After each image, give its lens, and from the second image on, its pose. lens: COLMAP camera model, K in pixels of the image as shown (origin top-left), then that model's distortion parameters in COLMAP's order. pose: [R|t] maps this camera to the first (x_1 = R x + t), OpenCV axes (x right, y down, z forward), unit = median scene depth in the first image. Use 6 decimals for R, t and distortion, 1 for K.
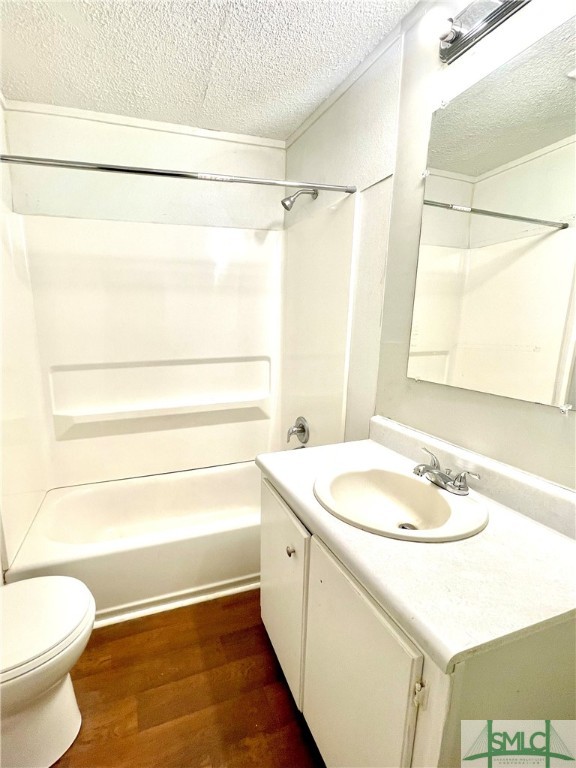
lens RADIAL K [[357.5, 0, 271.7], [0, 357.5, 381.8], [0, 0, 1]] dist [0.000368, 0.000032]
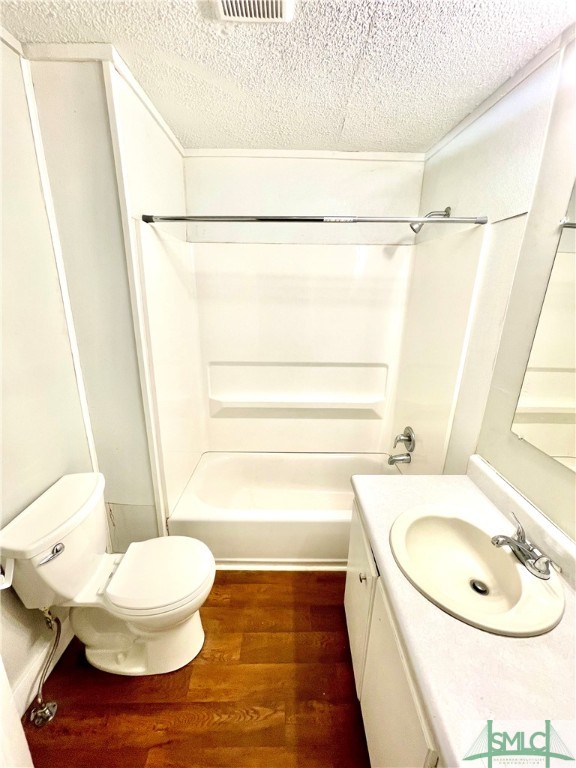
lens RADIAL K [[320.1, 0, 306.2], [0, 320.1, 383.1], [0, 0, 1]] dist [-0.001600, -0.000031]
pose [[0.950542, 0.111359, -0.289948, 0.079948], [-0.080820, 0.990039, 0.115289, -0.184223], [0.299898, -0.086153, 0.950073, 0.012955]]
